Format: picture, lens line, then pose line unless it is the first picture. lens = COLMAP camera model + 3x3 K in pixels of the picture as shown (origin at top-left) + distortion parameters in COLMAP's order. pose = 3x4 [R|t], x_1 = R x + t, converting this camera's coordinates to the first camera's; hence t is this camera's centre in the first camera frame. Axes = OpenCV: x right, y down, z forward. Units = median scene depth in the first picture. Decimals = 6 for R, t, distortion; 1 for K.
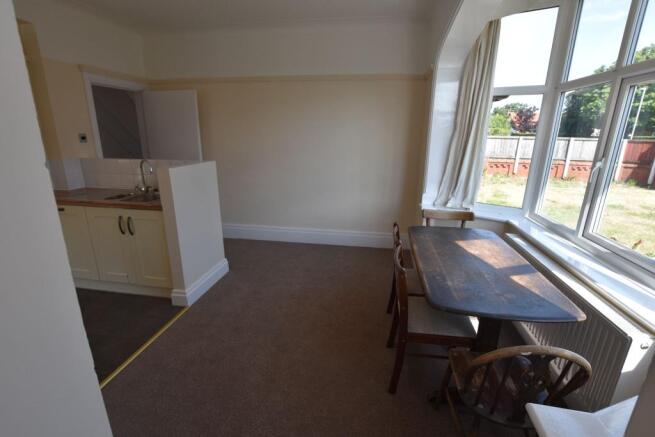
lens RADIAL K [[306.5, 0, 327.5], [0, 306.5, 218.5], [0, 0, 1]] dist [-0.022008, -0.000234]
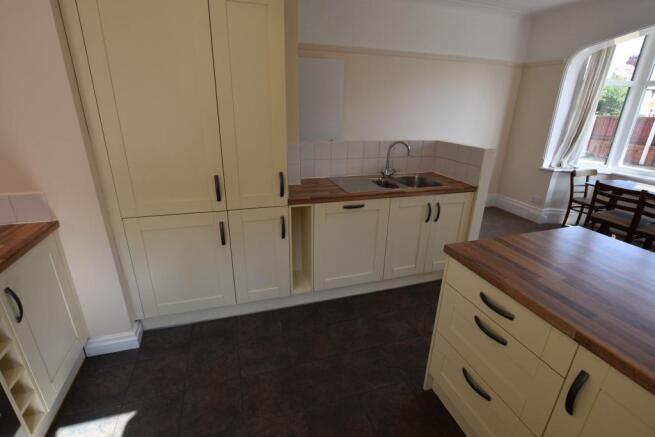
lens RADIAL K [[306.5, 0, 327.5], [0, 306.5, 218.5], [0, 0, 1]] dist [-0.022008, -0.000234]
pose [[0.886724, -0.155585, 0.435333, -1.143680], [0.117721, 0.986616, 0.112826, -0.087043], [-0.447060, -0.048798, 0.893172, 0.245446]]
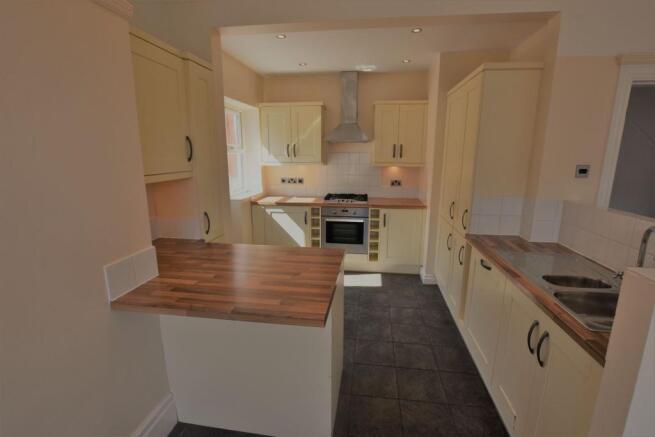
lens RADIAL K [[306.5, 0, 327.5], [0, 306.5, 218.5], [0, 0, 1]] dist [-0.022008, -0.000234]
pose [[0.028388, 0.194692, -0.980454, -0.177727], [-0.278701, 0.943495, 0.179284, -0.139290], [0.959958, 0.268164, 0.081045, 0.464966]]
